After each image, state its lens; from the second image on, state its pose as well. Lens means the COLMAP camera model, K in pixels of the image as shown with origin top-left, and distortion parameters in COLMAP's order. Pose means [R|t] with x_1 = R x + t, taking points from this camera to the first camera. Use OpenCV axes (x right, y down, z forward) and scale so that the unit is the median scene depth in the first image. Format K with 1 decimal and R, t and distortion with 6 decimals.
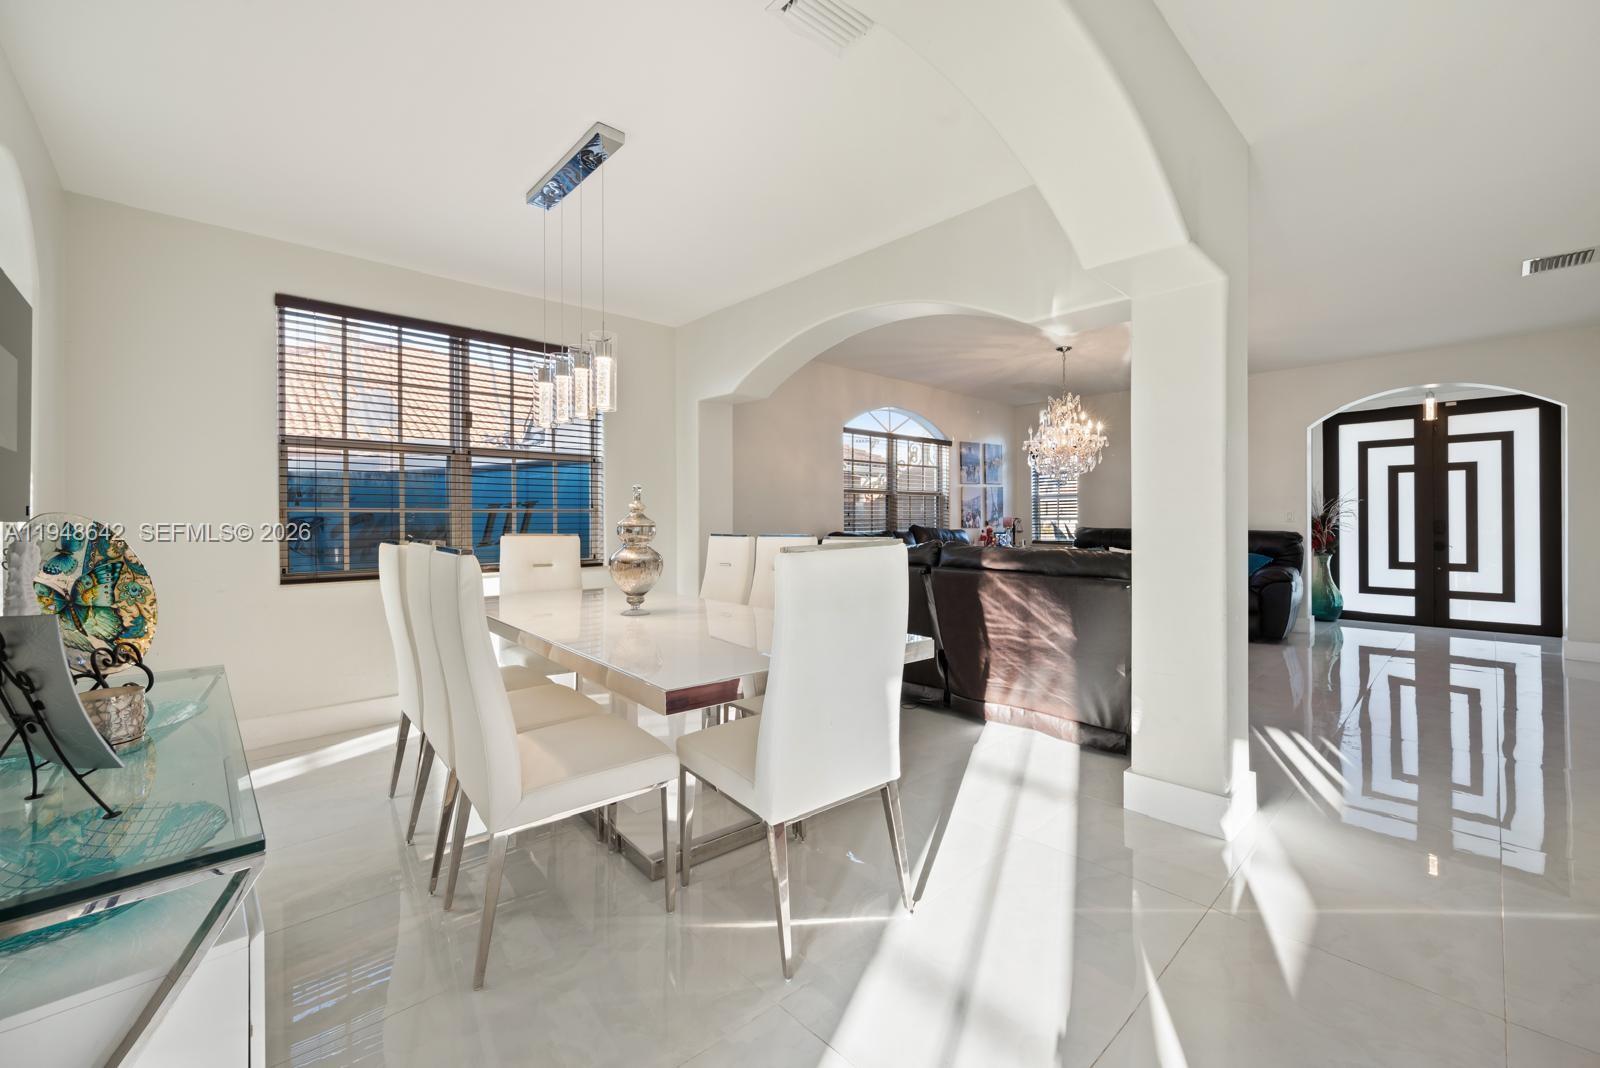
lens RADIAL K [[650.2, 0, 801.6], [0, 650.2, 521.7], [0, 0, 1]] dist [-0.006002, 0.001985]
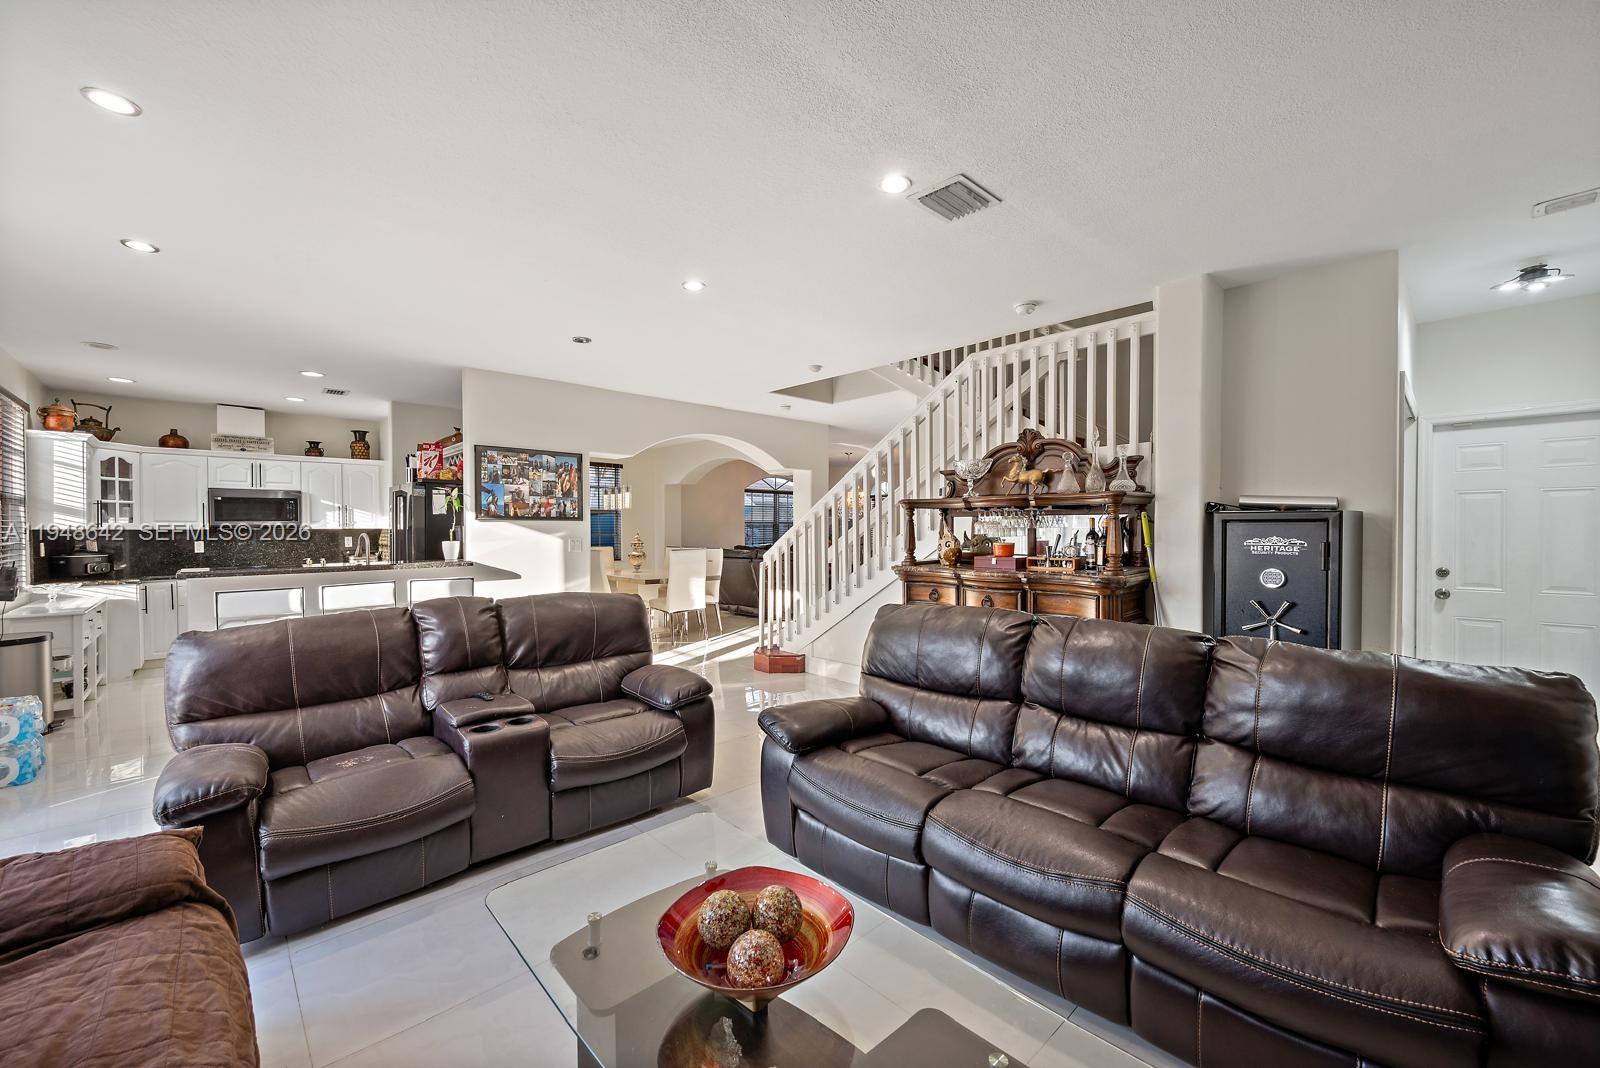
lens RADIAL K [[650.2, 0, 809.3], [0, 650.2, 538.0], [0, 0, 1]] dist [-0.006002, 0.001985]
pose [[0.999952, 0.003515, 0.009169, 0.209470], [-0.003555, 0.999984, 0.004359, -0.012540], [-0.009154, -0.004392, 0.999948, -0.815884]]
